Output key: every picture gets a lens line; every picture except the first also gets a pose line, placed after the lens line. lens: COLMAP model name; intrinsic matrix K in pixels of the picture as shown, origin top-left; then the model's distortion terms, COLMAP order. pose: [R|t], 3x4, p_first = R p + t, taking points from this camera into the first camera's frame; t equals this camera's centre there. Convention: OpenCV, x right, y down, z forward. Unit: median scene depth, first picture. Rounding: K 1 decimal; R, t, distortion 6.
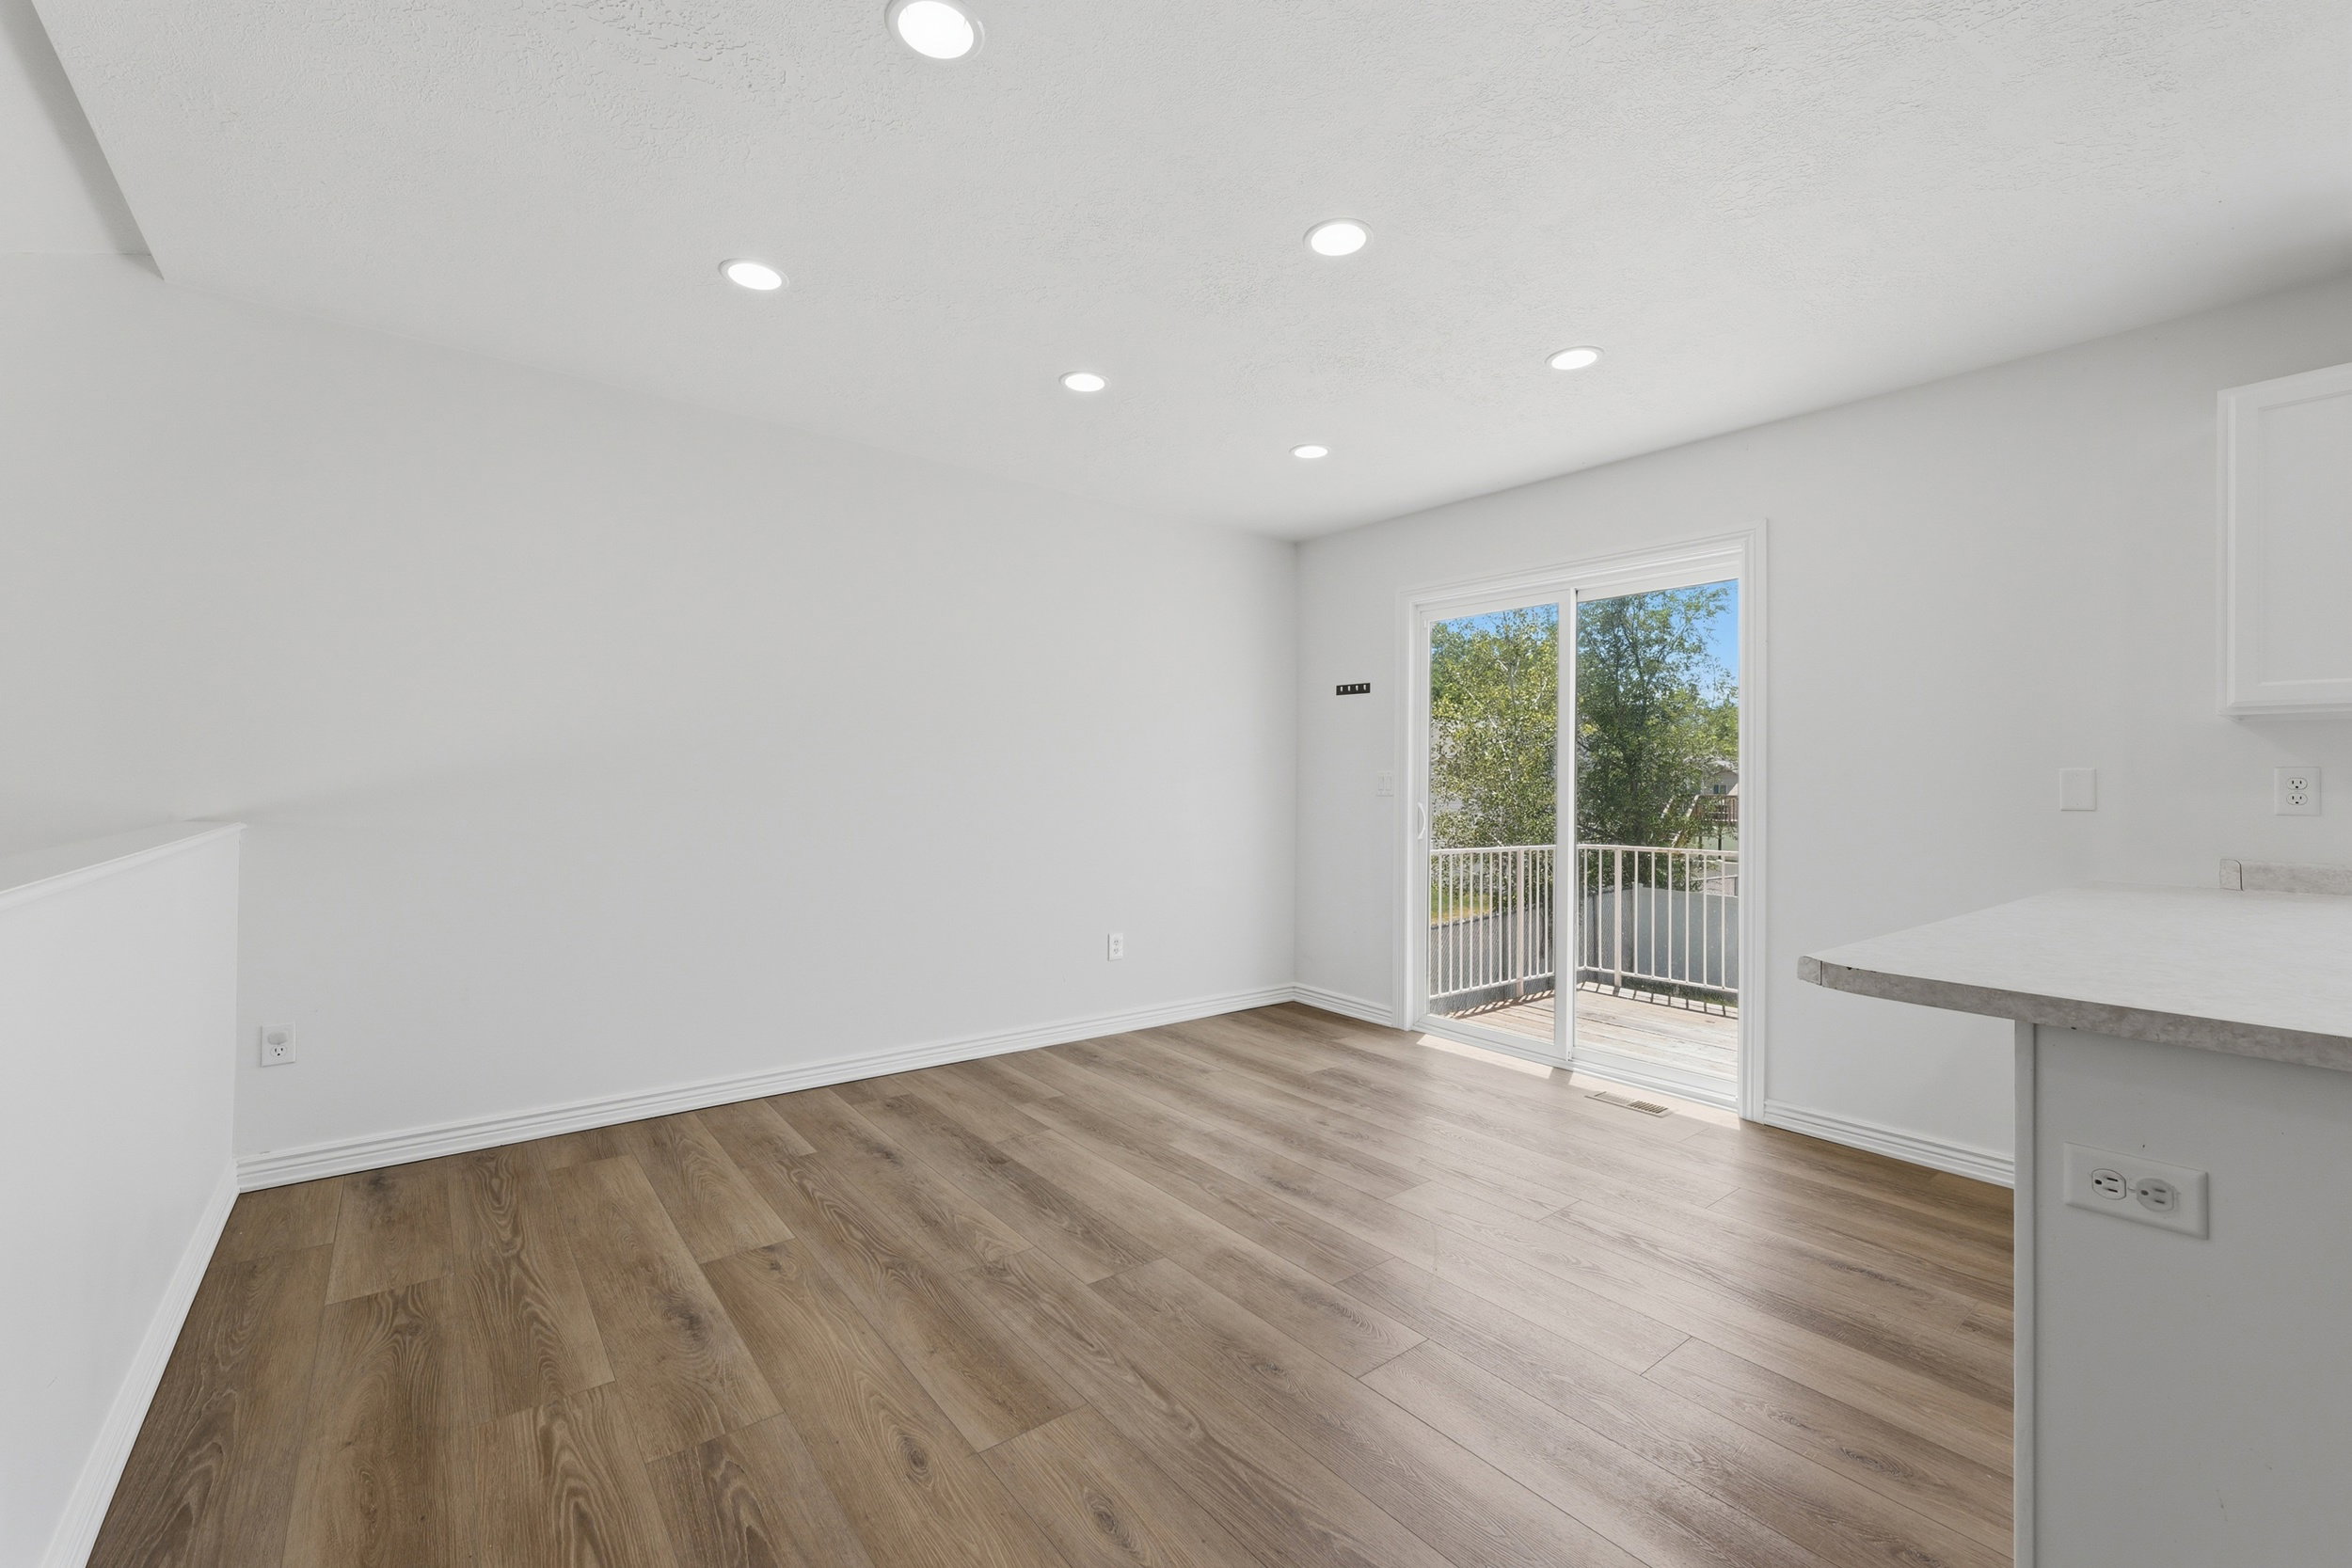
lens RADIAL K [[968.0, 0, 1169.8], [0, 968.0, 777.8], [0, 0, 1]] dist [0.000953, -0.000062]
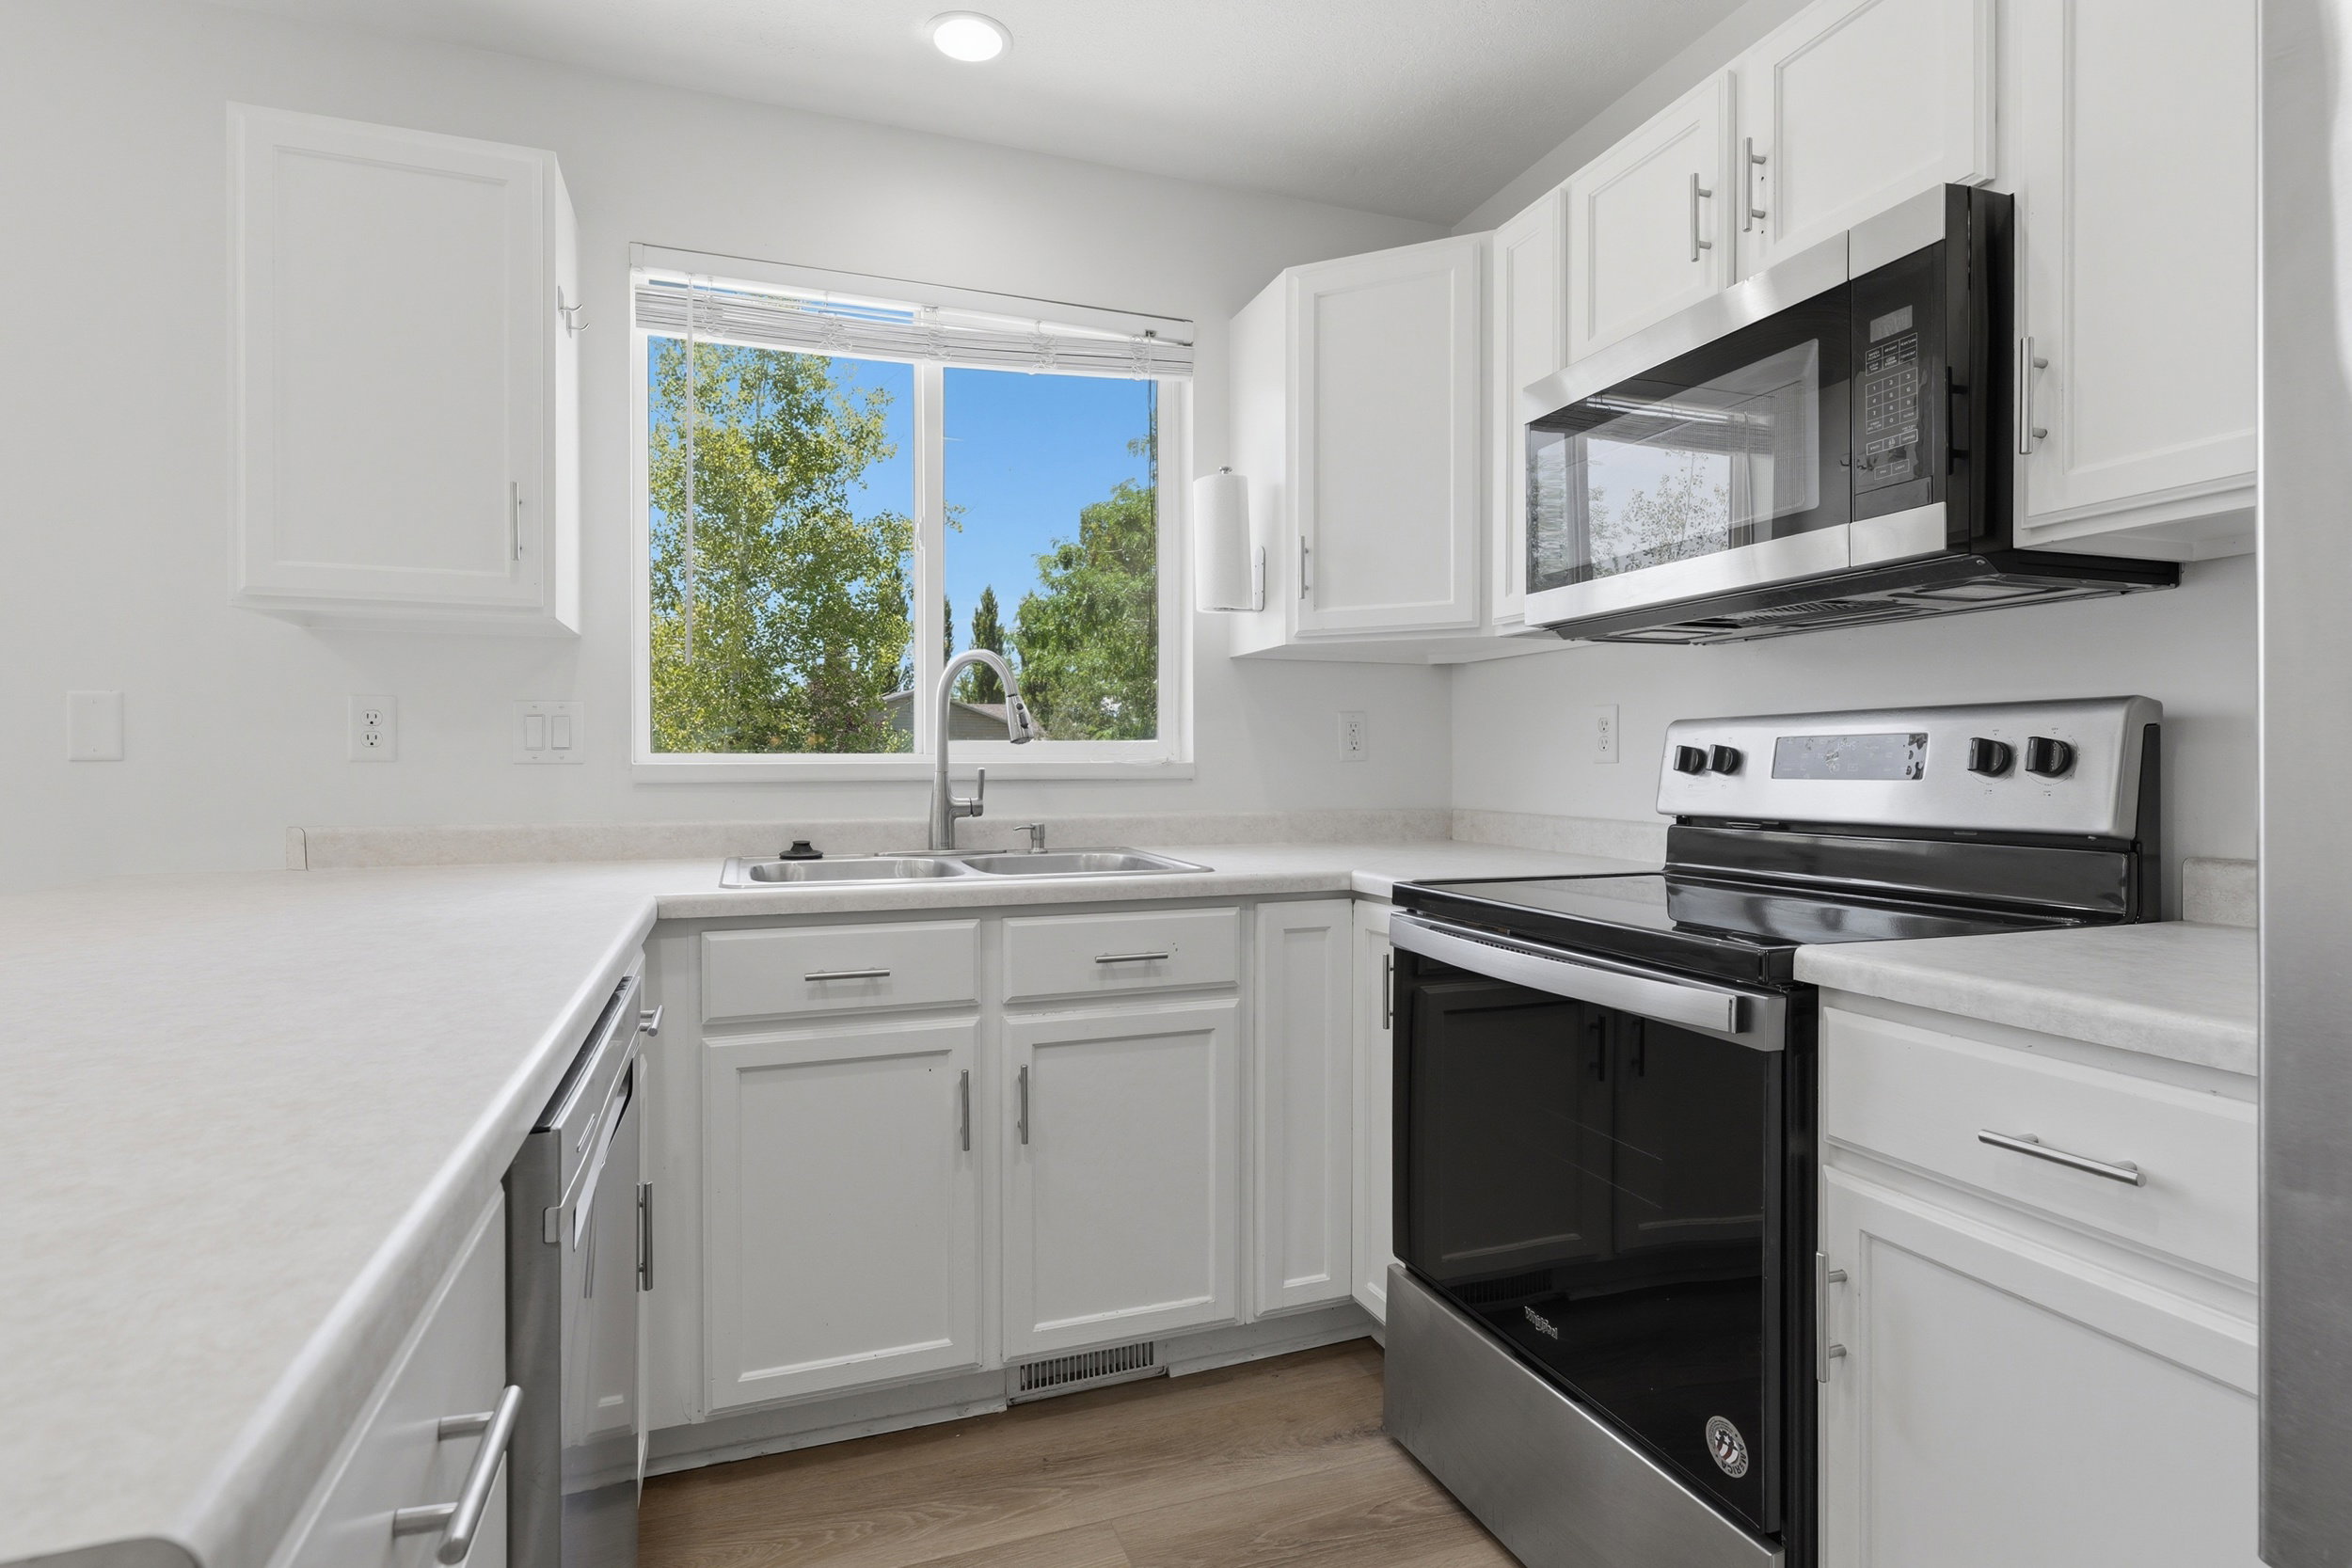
lens RADIAL K [[1177.7, 0, 1170.3], [0, 1177.7, 771.4], [0, 0, 1]] dist [-0.001933, -0.000625]
pose [[0.311267, -0.017105, 0.950169, 0.507495], [-0.002276, 0.999822, 0.018744, 0.028400], [-0.950320, -0.007997, 0.311172, 0.152035]]
